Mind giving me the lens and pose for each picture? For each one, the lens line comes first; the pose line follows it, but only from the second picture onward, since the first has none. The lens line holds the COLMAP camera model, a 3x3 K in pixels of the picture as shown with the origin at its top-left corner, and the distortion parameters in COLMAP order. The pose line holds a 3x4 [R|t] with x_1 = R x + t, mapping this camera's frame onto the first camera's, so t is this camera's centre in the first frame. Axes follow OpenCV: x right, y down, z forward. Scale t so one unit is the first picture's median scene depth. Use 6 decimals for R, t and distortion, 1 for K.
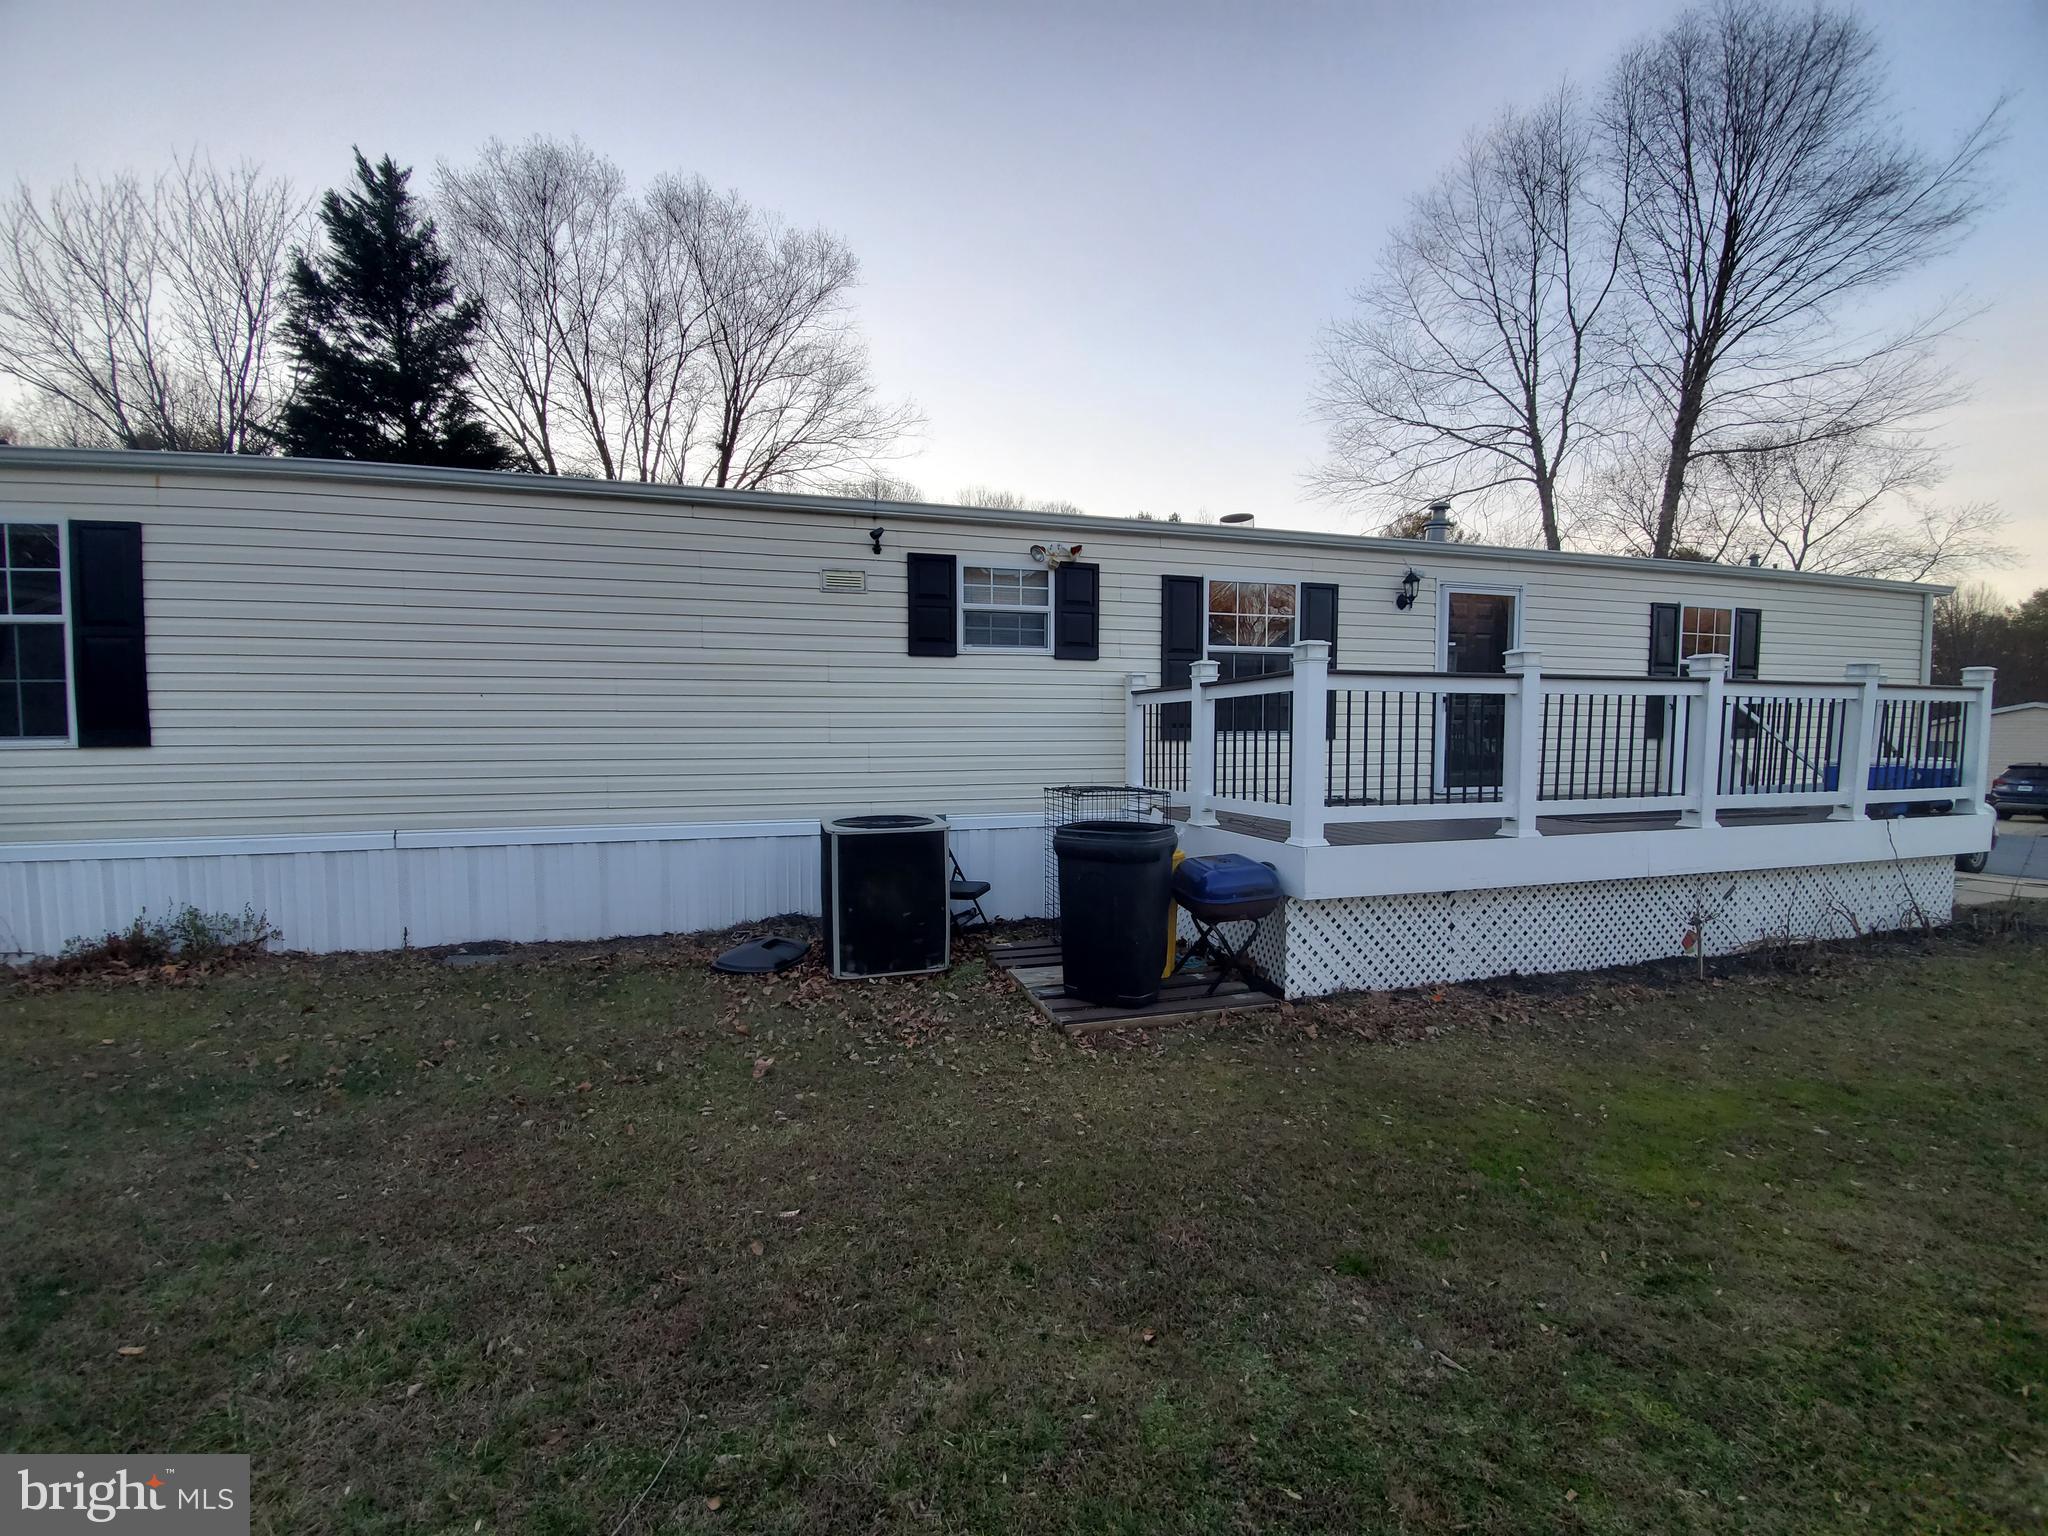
lens RADIAL K [[802.1, 0, 980.1], [0, 802.1, 809.8], [0, 0, 1]] dist [-0.004117, -0.006580]
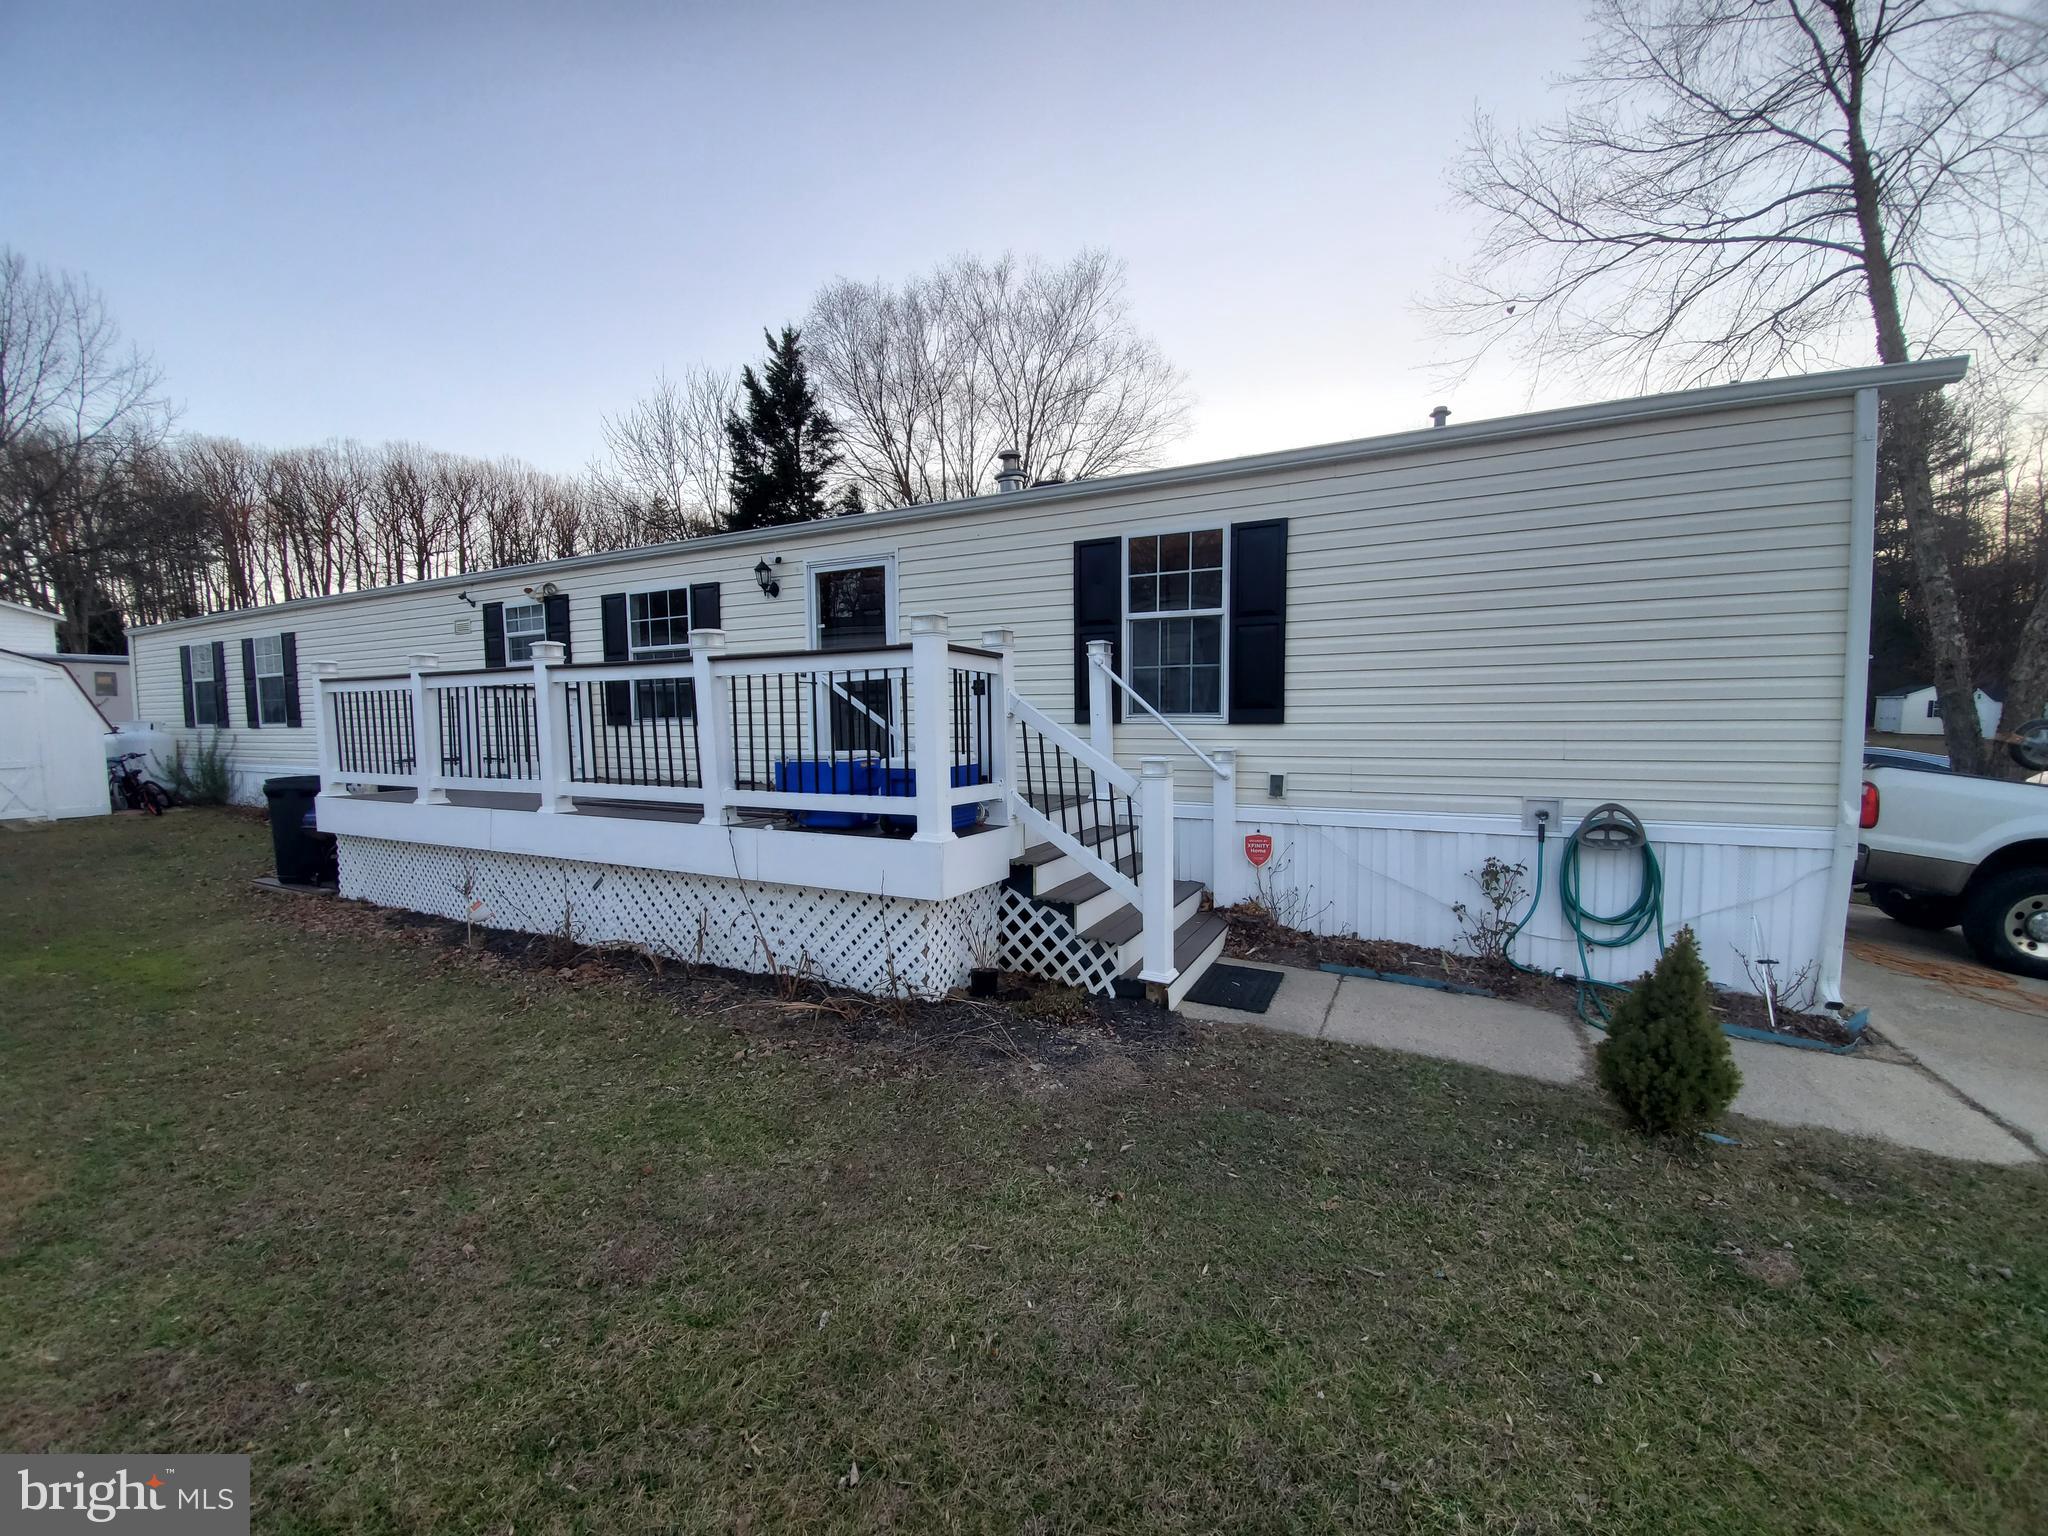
lens RADIAL K [[802.1, 0, 1004.4], [0, 802.1, 781.7], [0, 0, 1]] dist [-0.004117, -0.006580]
pose [[0.757213, 0.045336, -0.651593, 1.556766], [-0.048355, 0.998742, 0.013298, -0.046622], [0.651376, 0.021438, 0.758452, 0.462635]]
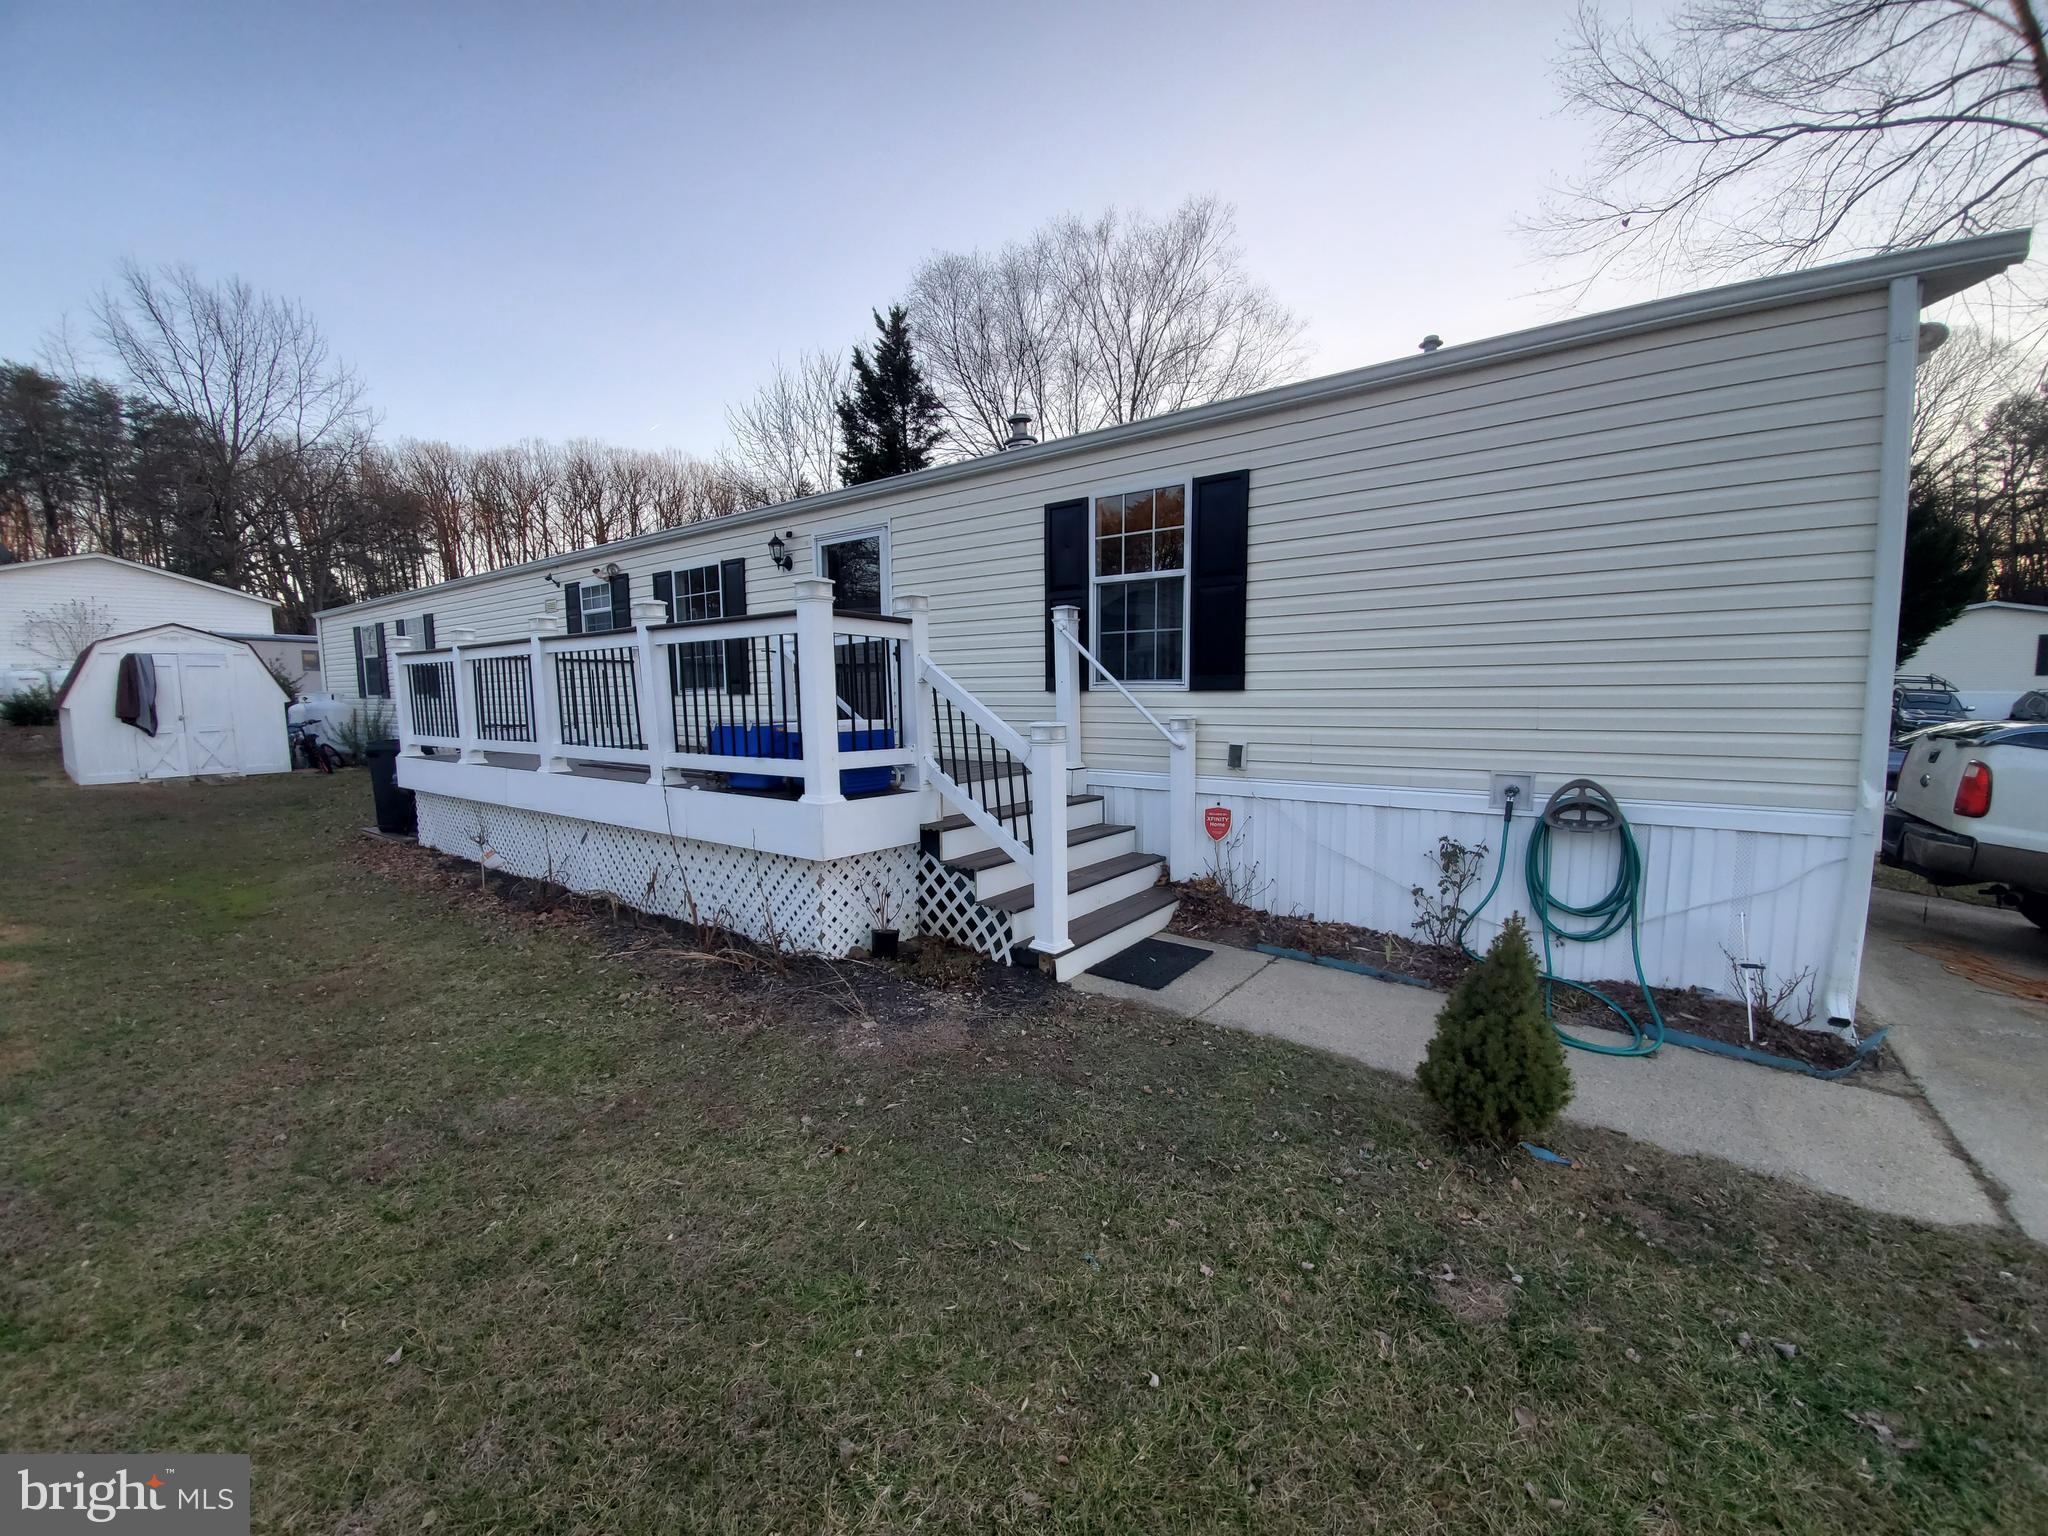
lens RADIAL K [[802.1, 0, 1014.8], [0, 802.1, 779.9], [0, 0, 1]] dist [-0.004117, -0.006580]
pose [[0.639494, 0.076684, -0.764962, 1.694249], [-0.058192, 0.996987, 0.051296, -0.049701], [0.766591, 0.011711, 0.642029, 0.605566]]
